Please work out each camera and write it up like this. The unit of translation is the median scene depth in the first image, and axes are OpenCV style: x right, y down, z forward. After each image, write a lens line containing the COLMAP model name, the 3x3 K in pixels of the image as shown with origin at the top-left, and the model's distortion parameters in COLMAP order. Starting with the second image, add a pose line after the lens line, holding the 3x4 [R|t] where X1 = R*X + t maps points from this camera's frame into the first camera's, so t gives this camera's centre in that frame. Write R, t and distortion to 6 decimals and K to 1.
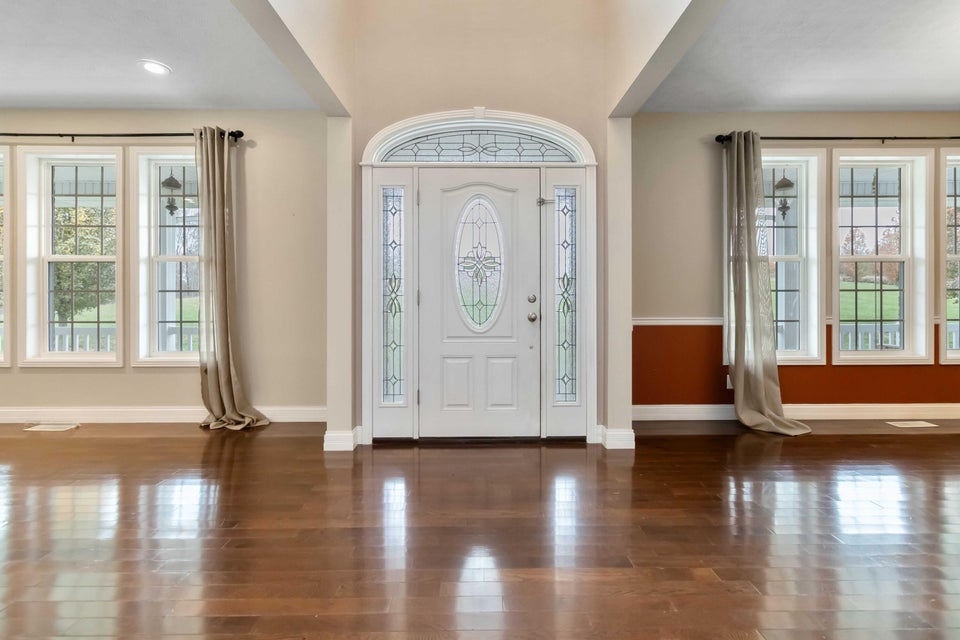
lens RADIAL K [[444.3, 0, 483.8], [0, 444.3, 301.3], [0, 0, 1]] dist [-0.000764, -0.000211]
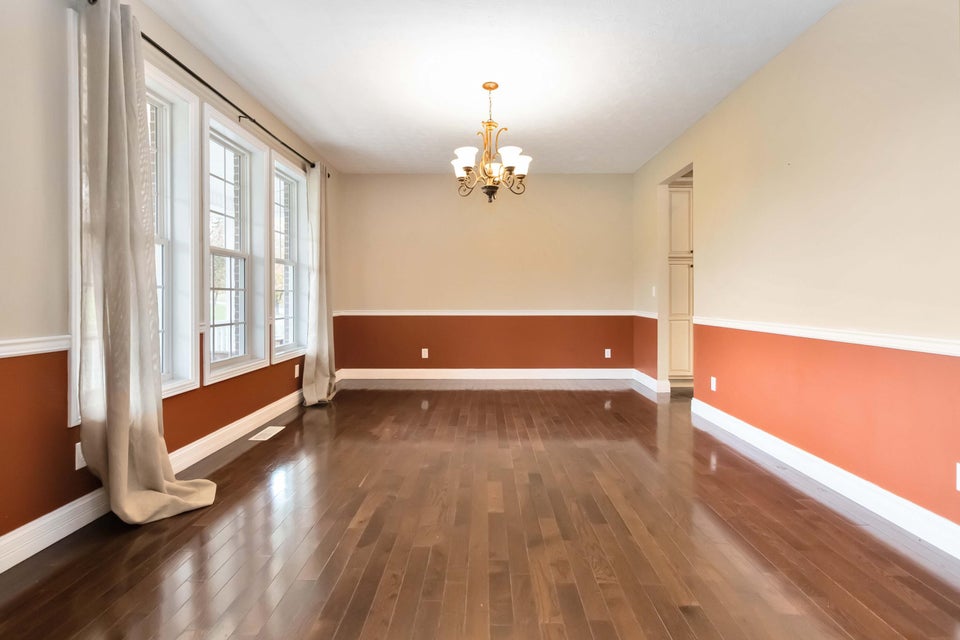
lens RADIAL K [[444.3, 0, 483.8], [0, 444.3, 301.3], [0, 0, 1]] dist [-0.000764, -0.000211]
pose [[0.025798, 0.001282, 0.999666, 0.037720], [0.001003, 0.999999, -0.001308, -0.000184], [-0.999667, 0.001036, 0.025797, 0.511934]]
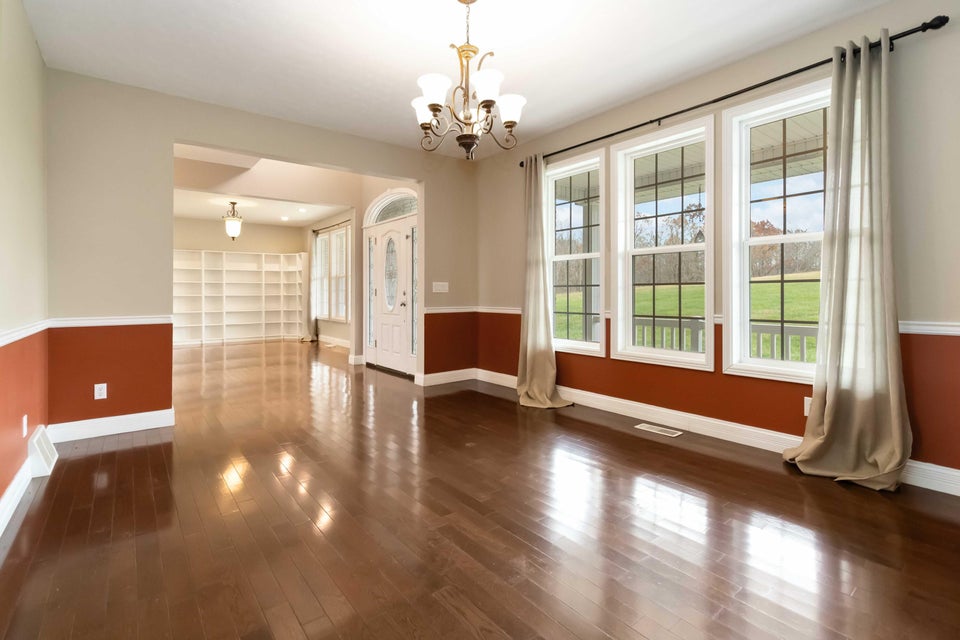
lens RADIAL K [[444.3, 0, 483.8], [0, 444.3, 301.3], [0, 0, 1]] dist [-0.000764, -0.000211]
pose [[0.607639, 0.012804, -0.794110, 1.436858], [-0.001915, 0.999891, 0.014657, -0.001113], [0.794211, -0.007386, 0.607597, 0.161238]]
